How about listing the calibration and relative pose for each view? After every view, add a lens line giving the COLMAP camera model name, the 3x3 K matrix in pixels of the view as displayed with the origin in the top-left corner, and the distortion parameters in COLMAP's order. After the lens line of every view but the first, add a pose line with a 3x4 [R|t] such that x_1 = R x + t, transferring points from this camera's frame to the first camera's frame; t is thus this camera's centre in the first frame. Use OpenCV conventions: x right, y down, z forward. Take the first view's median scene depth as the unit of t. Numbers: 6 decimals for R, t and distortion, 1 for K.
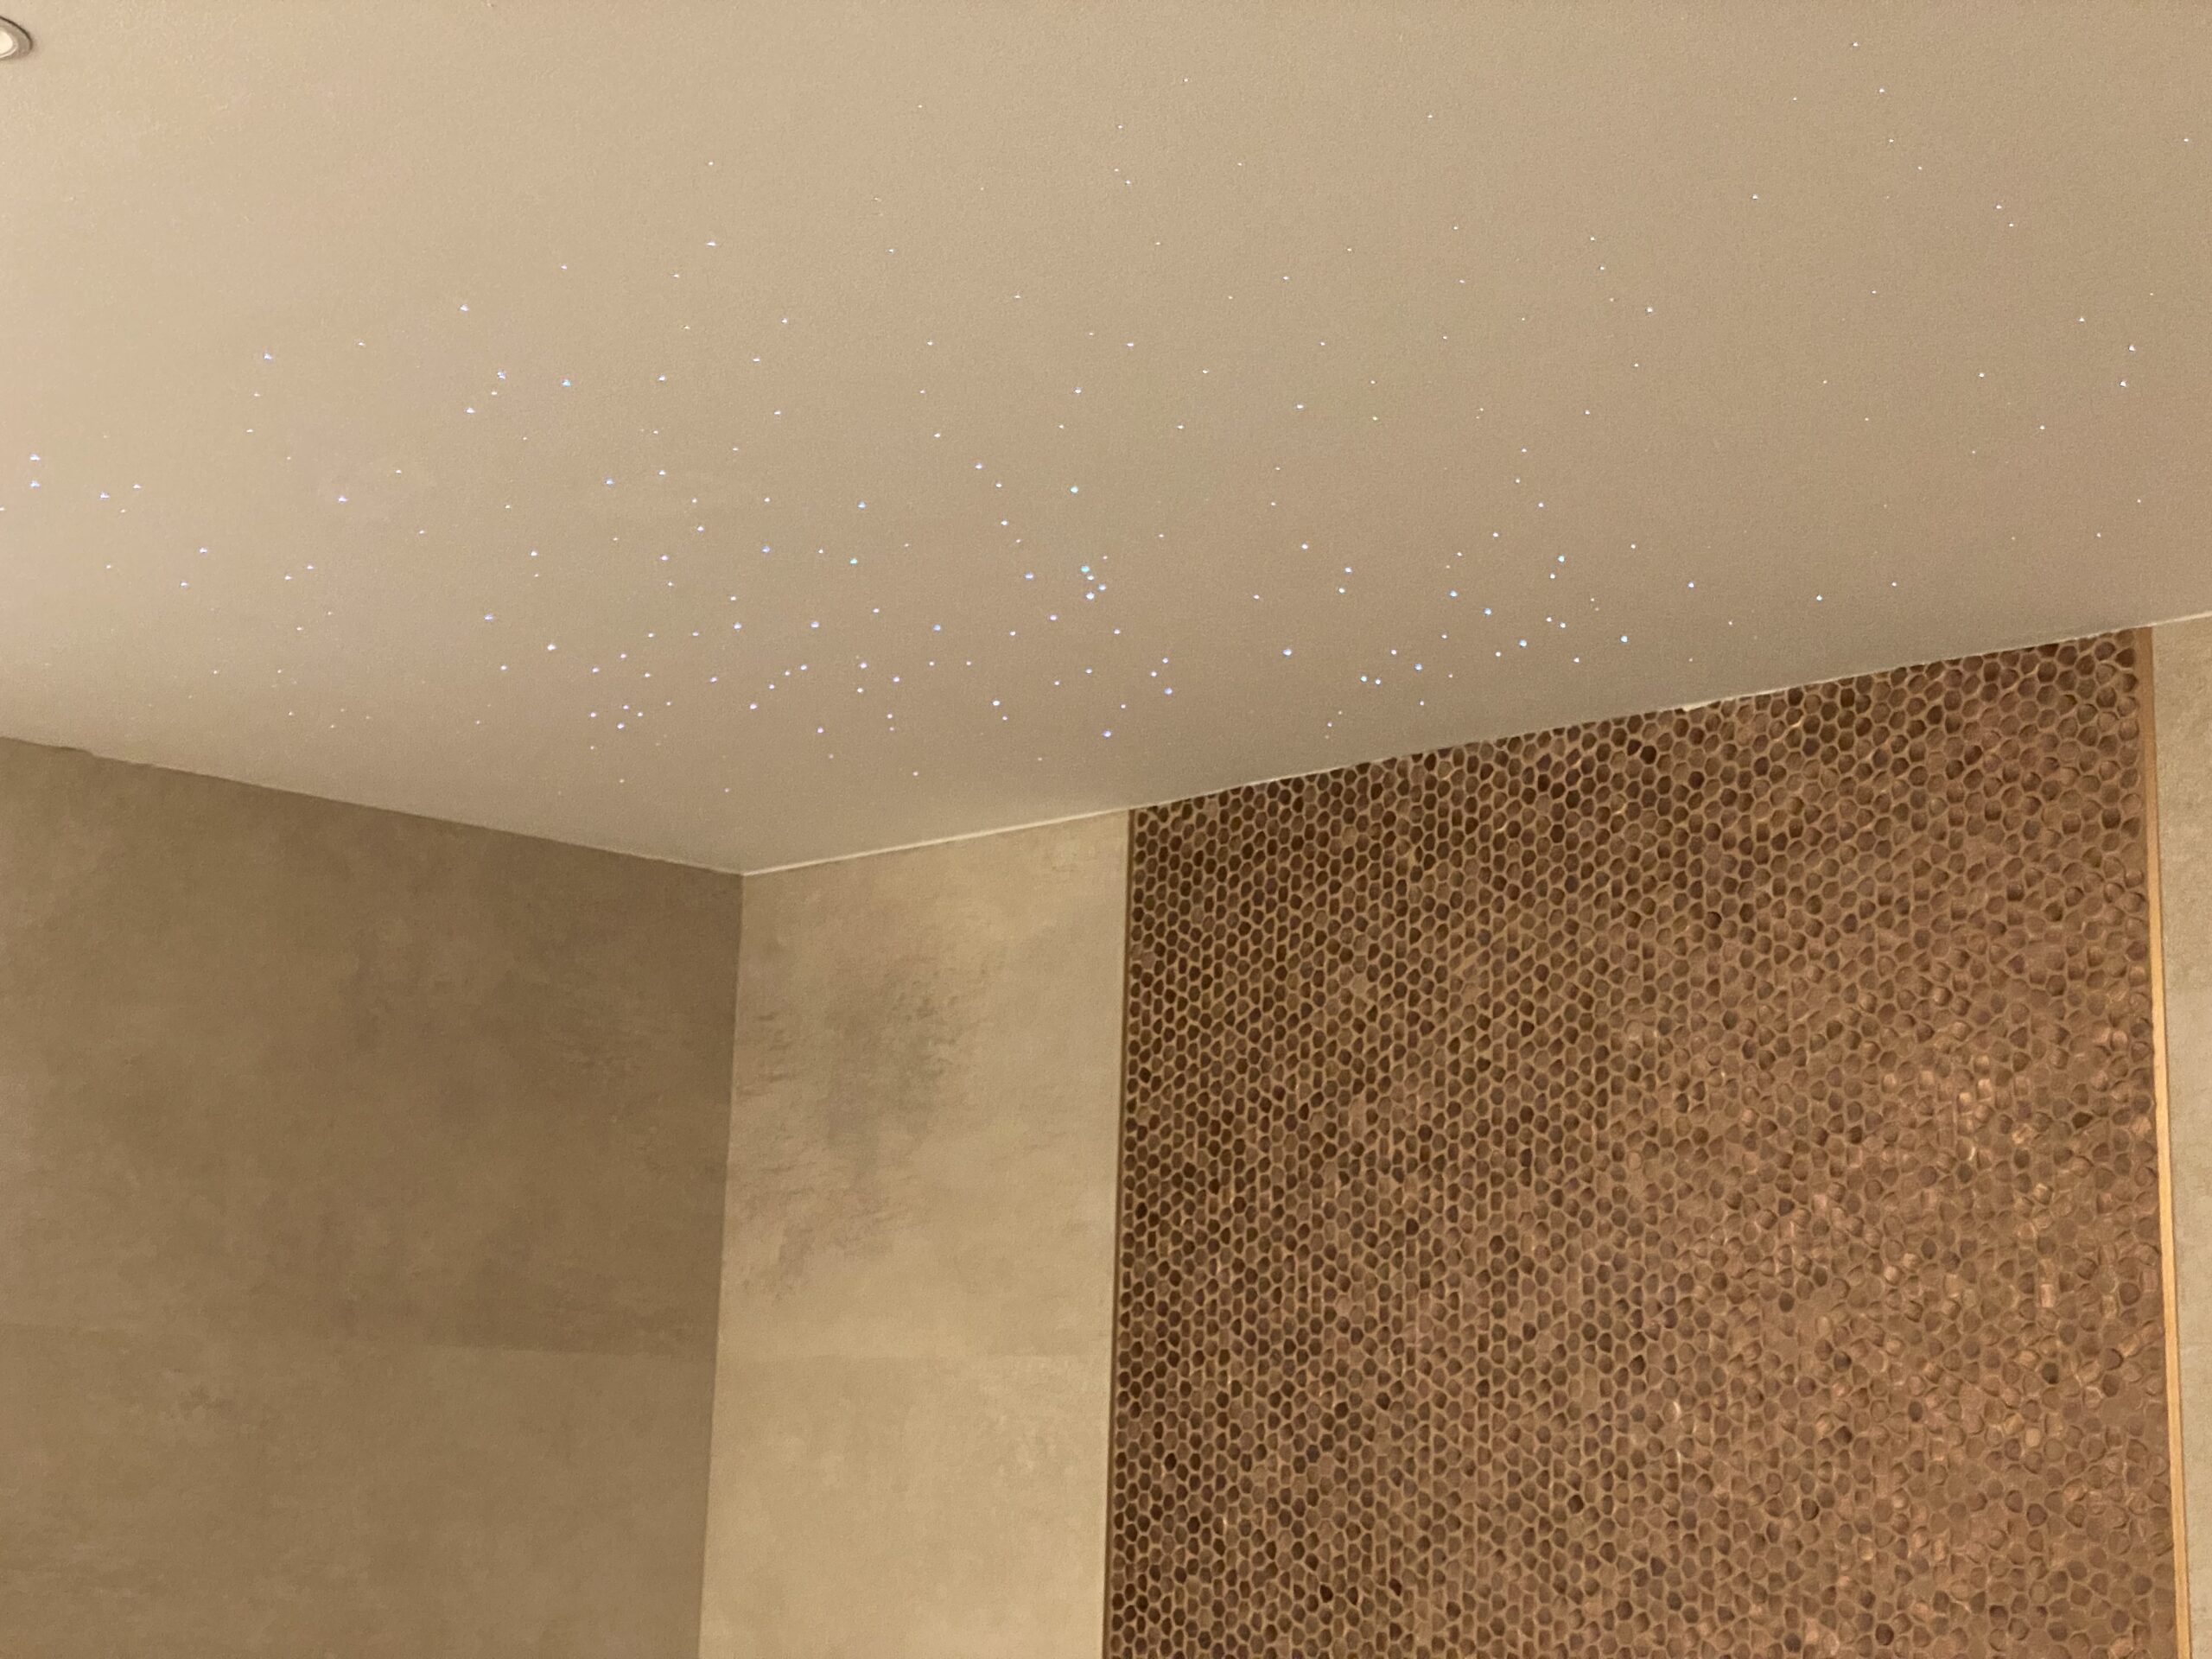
lens RADIAL K [[3291.3, 0, 1137.3], [0, 3291.3, 793.9], [0, 0, 1]] dist [0.088233, 0.000000]
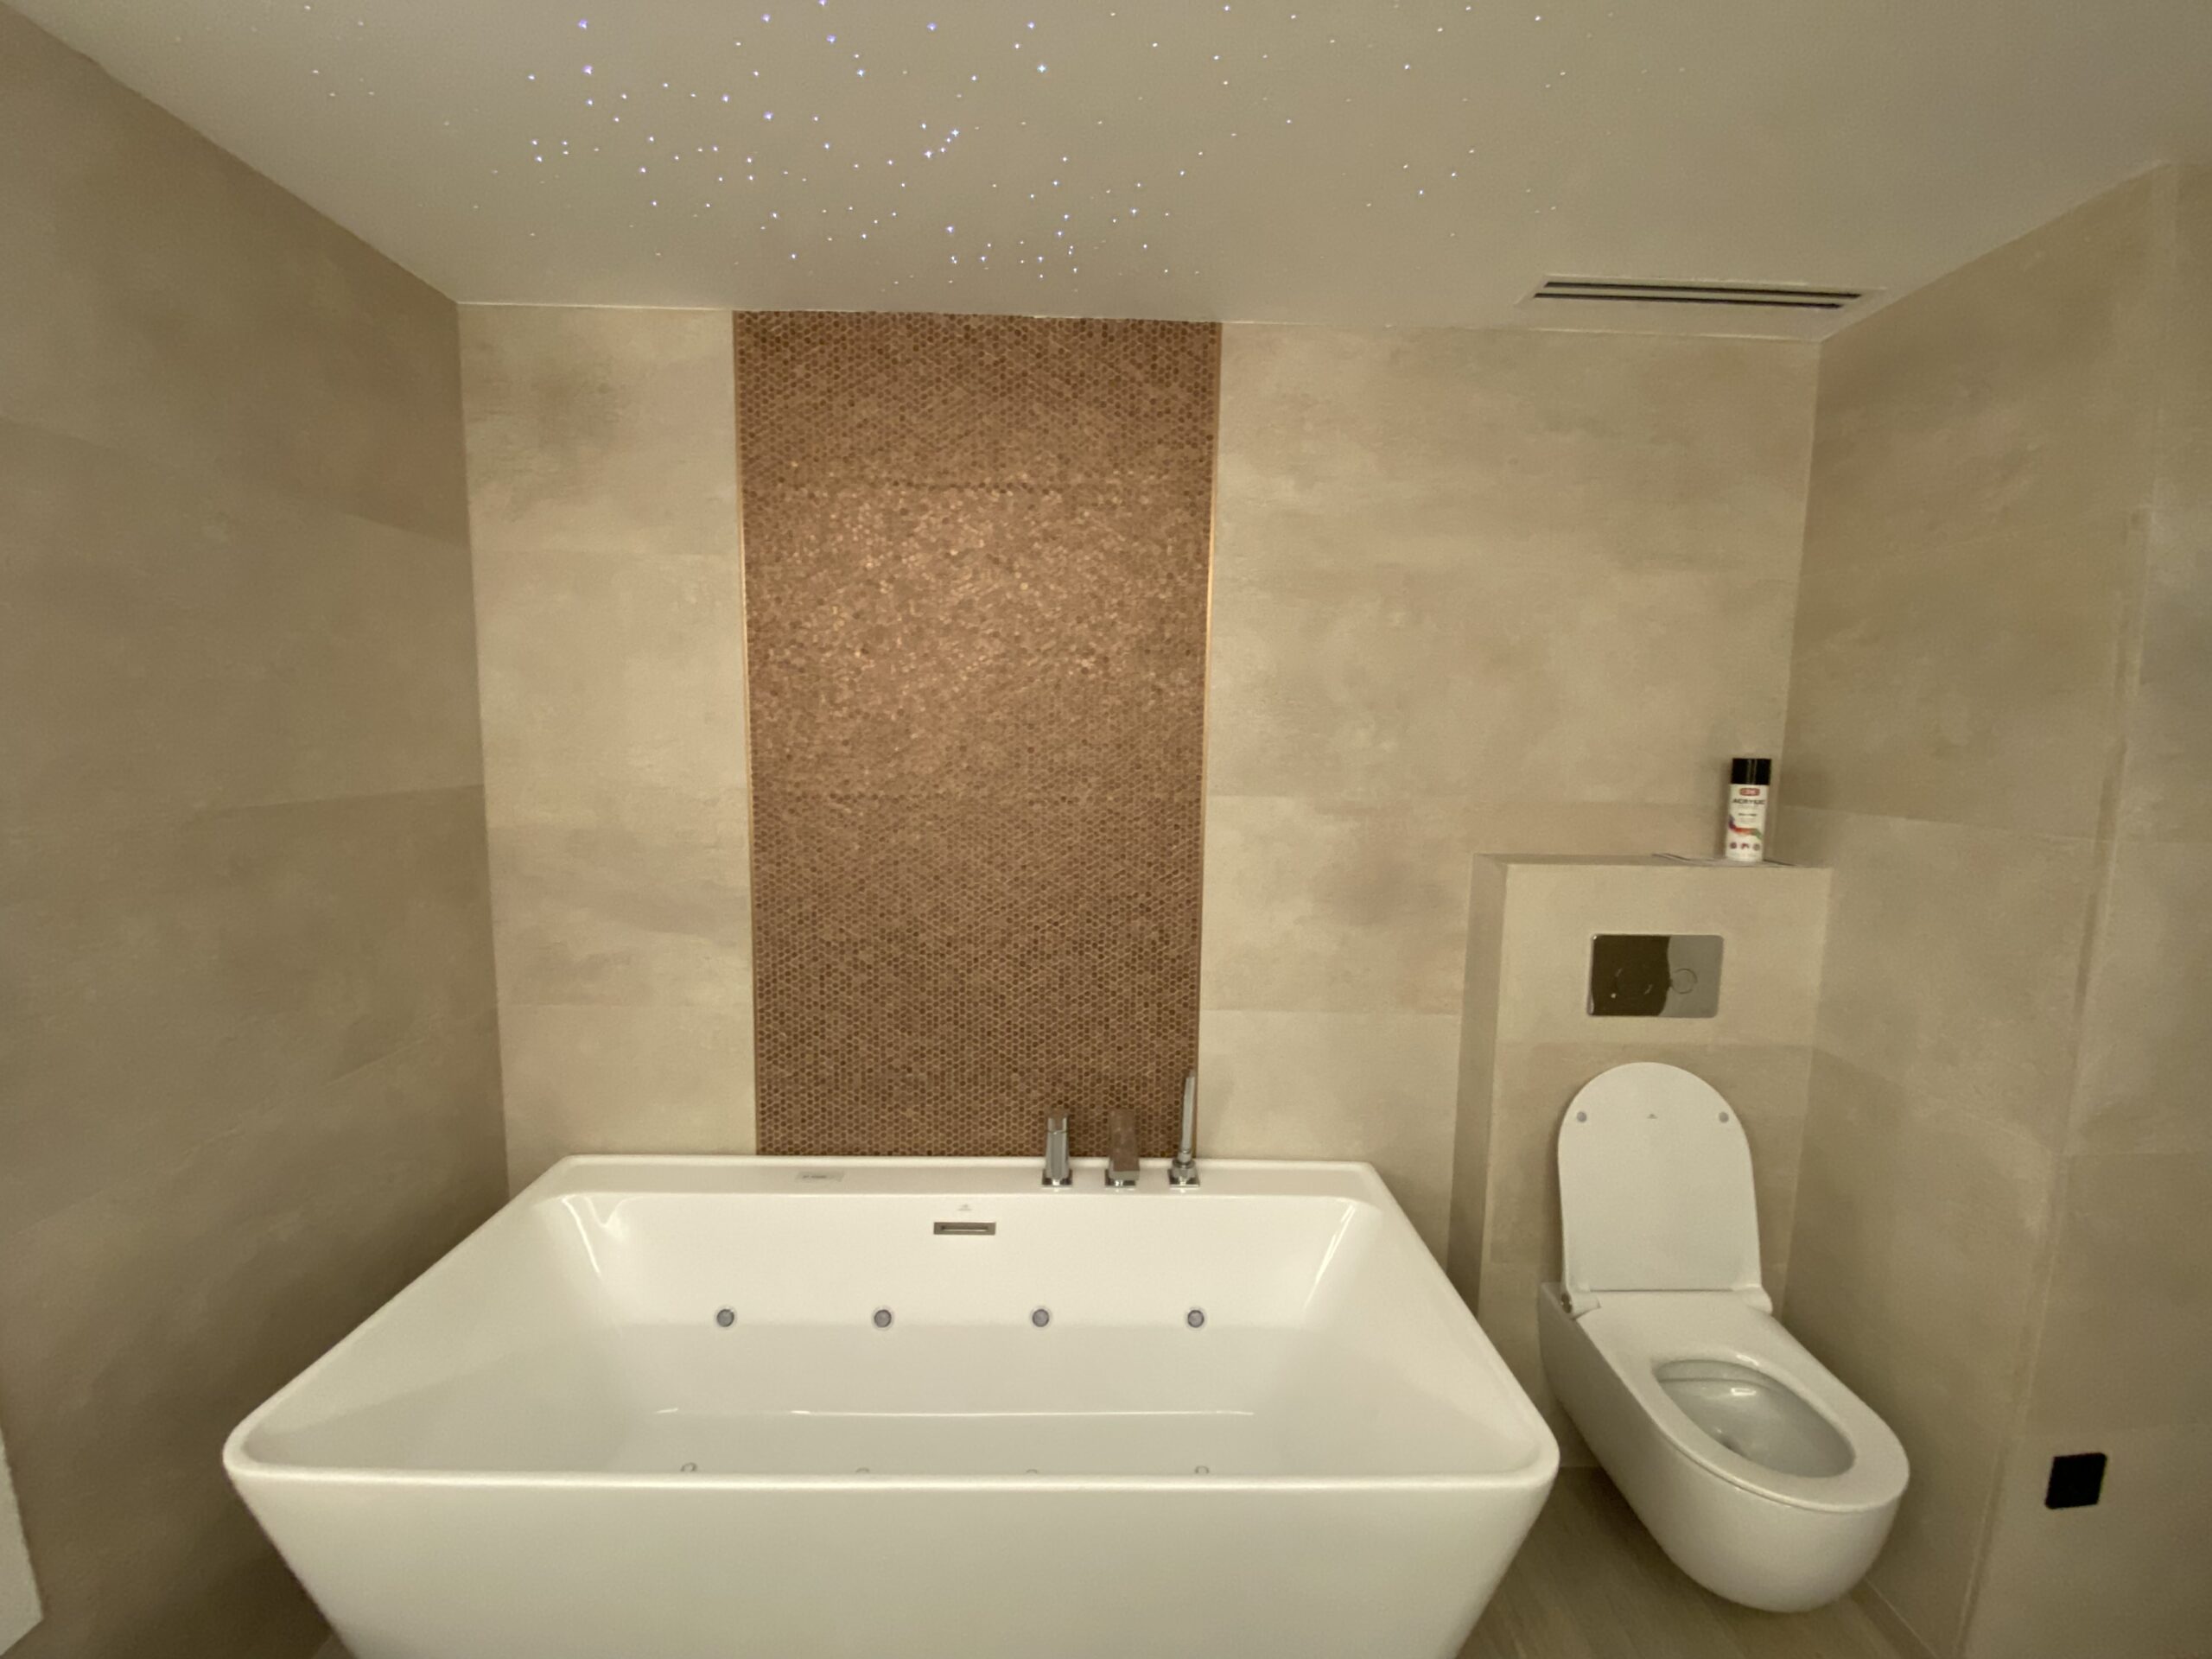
lens RADIAL K [[902.9, 0, 1103.3], [0, 902.9, 823.6], [0, 0, 1]] dist [0.018634, -0.003222]
pose [[0.694624, -0.102215, 0.712074, -0.324958], [-0.148261, 0.948262, 0.280746, 0.134057], [-0.703929, -0.300586, 0.643531, 0.339351]]
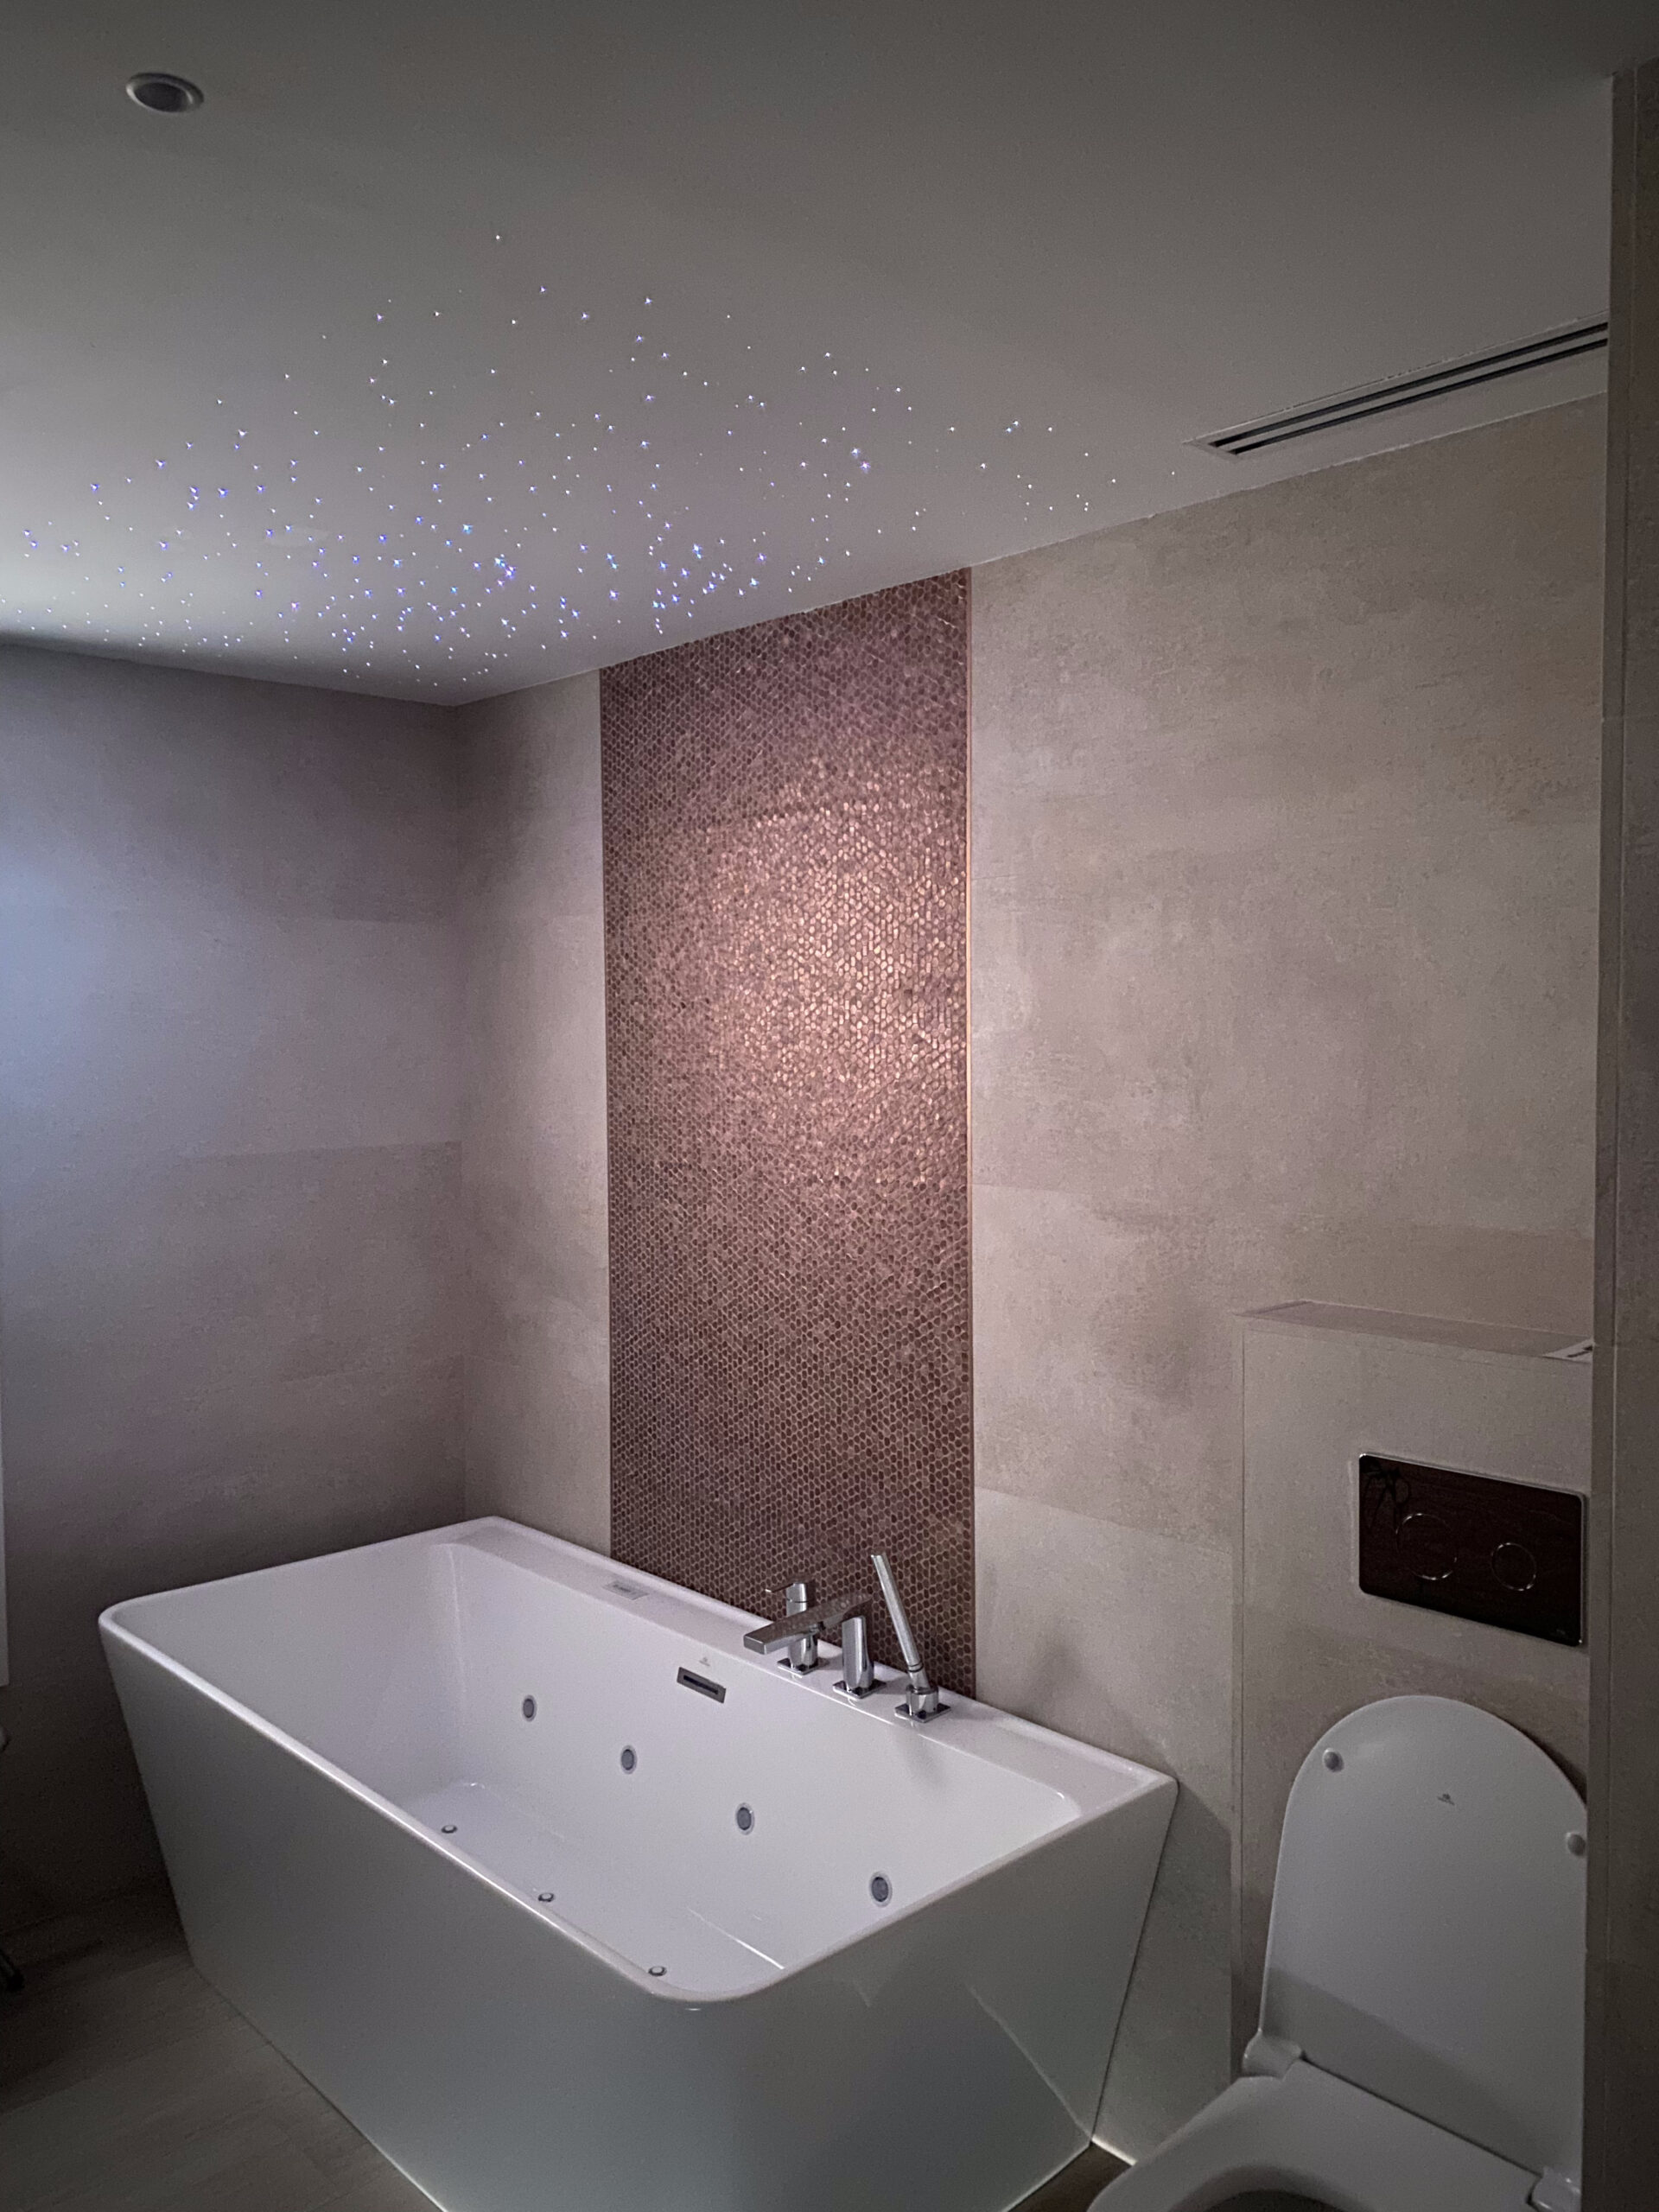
lens RADIAL K [[1674.7, 0, 823.2], [0, 1674.7, 1100.1], [0, 0, 1]] dist [0.084114, -0.132986]
pose [[0.998744, -0.034013, -0.036800, 0.191804], [0.042212, 0.966793, 0.252052, 0.006199], [0.027005, -0.253289, 0.967014, -0.179599]]
